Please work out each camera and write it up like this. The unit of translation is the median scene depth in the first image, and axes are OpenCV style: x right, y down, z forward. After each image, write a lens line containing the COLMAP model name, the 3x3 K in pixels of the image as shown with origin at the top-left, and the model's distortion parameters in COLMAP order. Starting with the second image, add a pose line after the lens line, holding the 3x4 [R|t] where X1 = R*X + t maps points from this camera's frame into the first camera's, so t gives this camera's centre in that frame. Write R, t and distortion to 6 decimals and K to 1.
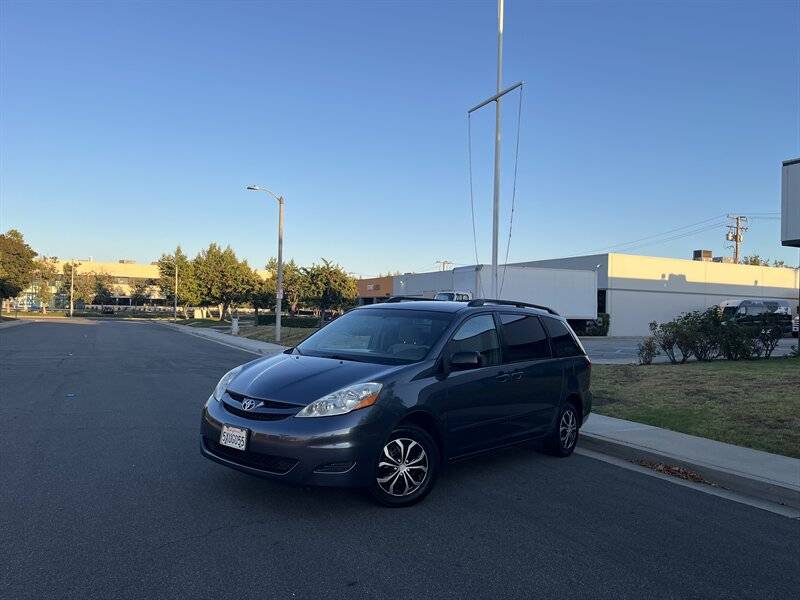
lens RADIAL K [[629.6, 0, 403.2], [0, 629.6, 304.0], [0, 0, 1]] dist [0.061718, -0.068824]
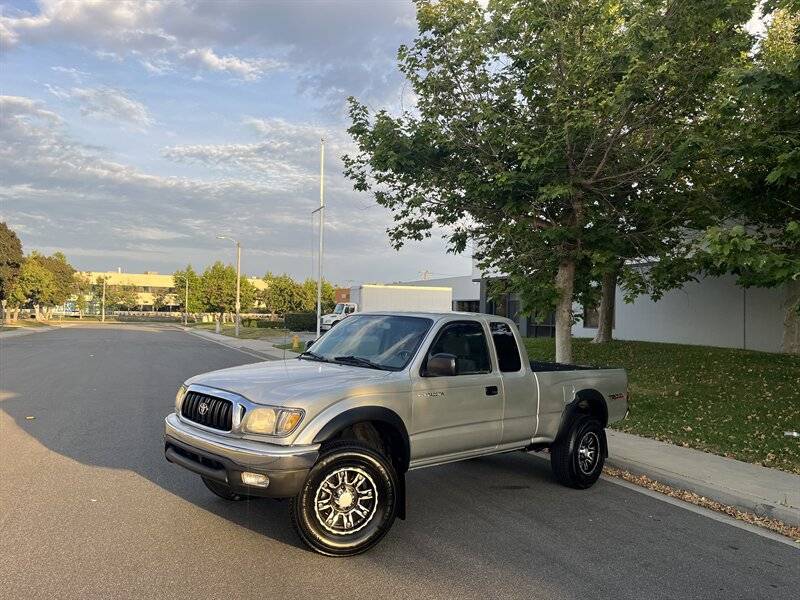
lens RADIAL K [[629.6, 0, 401.1], [0, 629.6, 295.7], [0, 0, 1]] dist [0.061718, -0.068824]
pose [[0.999225, -0.004630, -0.039098, 0.097450], [0.003861, 0.999798, -0.019741, -0.002677], [0.039181, 0.019575, 0.999040, -0.196668]]
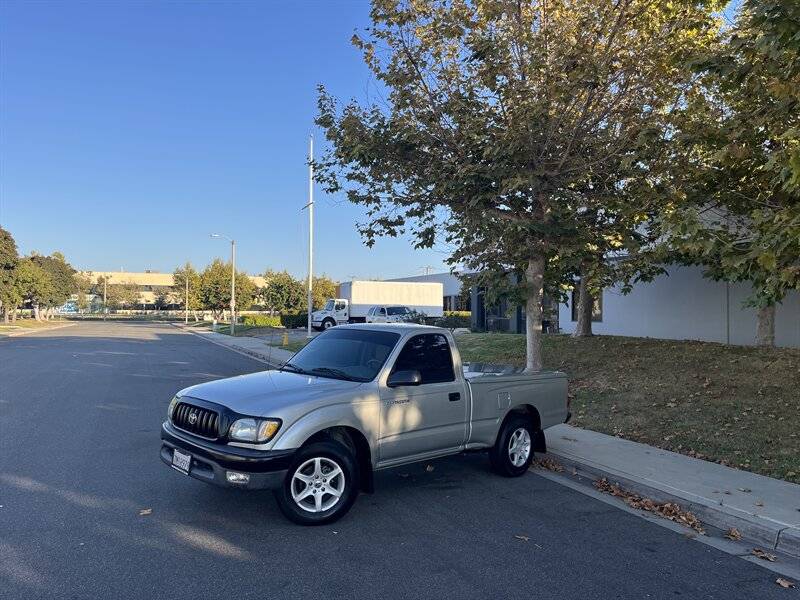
lens RADIAL K [[629.6, 0, 403.6], [0, 629.6, 301.3], [0, 0, 1]] dist [0.061718, -0.068824]
pose [[0.998894, -0.017150, -0.043778, 0.106392], [0.017003, 0.999848, -0.003732, -0.002858], [0.043835, 0.002984, 0.999034, -0.194354]]
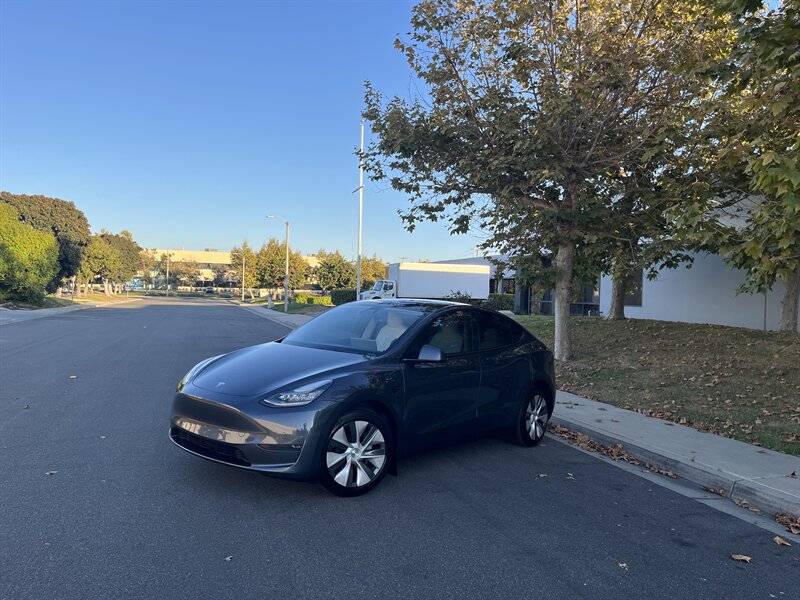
lens RADIAL K [[629.6, 0, 400.5], [0, 629.6, 302.9], [0, 0, 1]] dist [0.061718, -0.068824]
pose [[0.991644, 0.004897, -0.128908, 0.110903], [-0.001317, 0.999612, 0.027839, -0.002700], [0.128994, -0.027436, 0.991266, -0.207410]]
